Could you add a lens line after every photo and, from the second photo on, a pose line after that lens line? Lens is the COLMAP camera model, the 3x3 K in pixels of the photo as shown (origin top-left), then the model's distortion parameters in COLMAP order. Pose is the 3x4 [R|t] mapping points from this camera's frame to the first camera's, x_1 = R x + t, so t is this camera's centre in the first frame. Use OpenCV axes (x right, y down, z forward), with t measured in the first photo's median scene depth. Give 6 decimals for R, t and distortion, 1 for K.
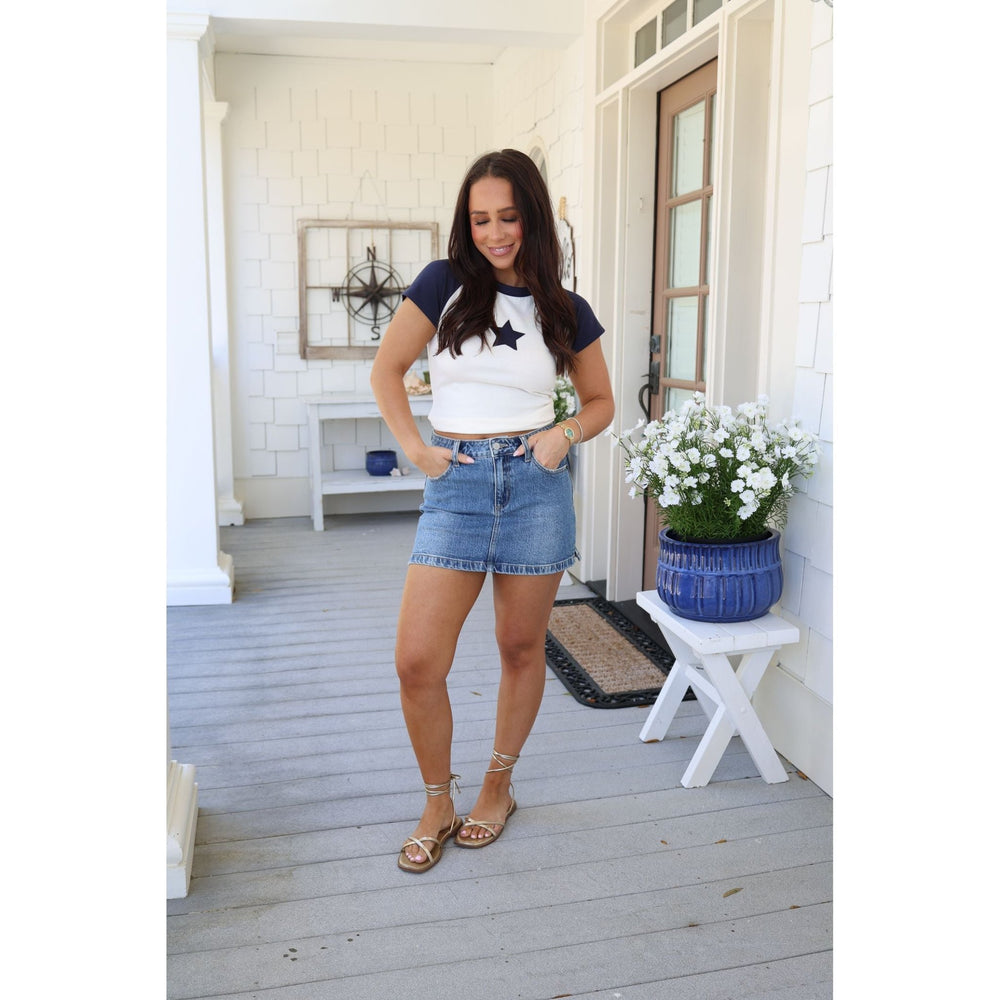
lens RADIAL K [[1011.9, 0, 500.0], [0, 1011.9, 500.0], [0, 0, 1]] dist [-0.075194, 0.048410]
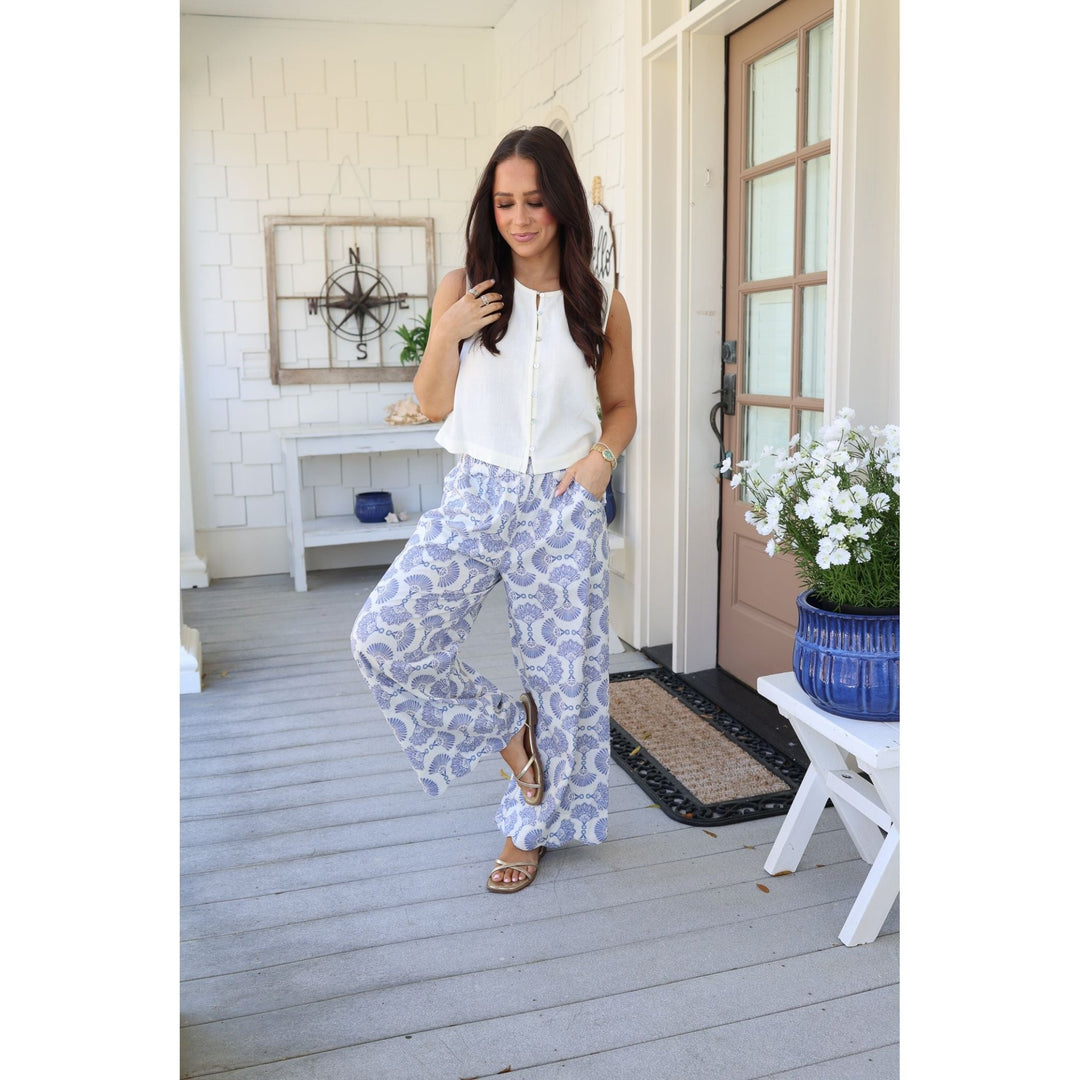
lens RADIAL K [[1092.9, 0, 540.0], [0, 1092.9, 540.0], [0, 0, 1]] dist [-0.075194, 0.048410]
pose [[0.998012, -0.029776, 0.055546, -0.052867], [0.029640, 0.999555, 0.003273, -0.014053], [-0.055619, -0.001620, 0.998451, 0.159489]]
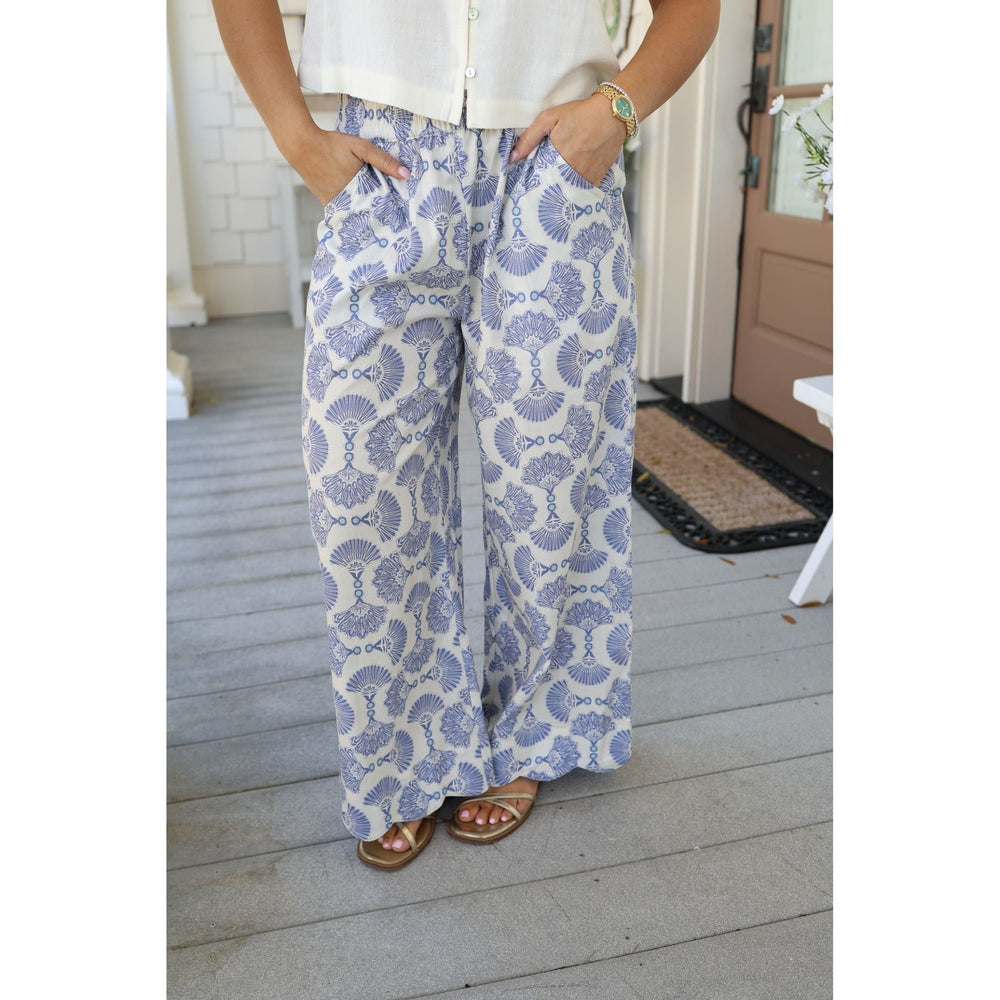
lens RADIAL K [[1011.7, 0, 496.9], [0, 1011.7, 519.5], [0, 0, 1]] dist [-0.075949, -0.000163]
pose [[0.999741, -0.021887, 0.006218, -0.047133], [0.020201, 0.979566, 0.200105, 0.036878], [-0.010470, -0.199928, 0.979755, 0.283719]]
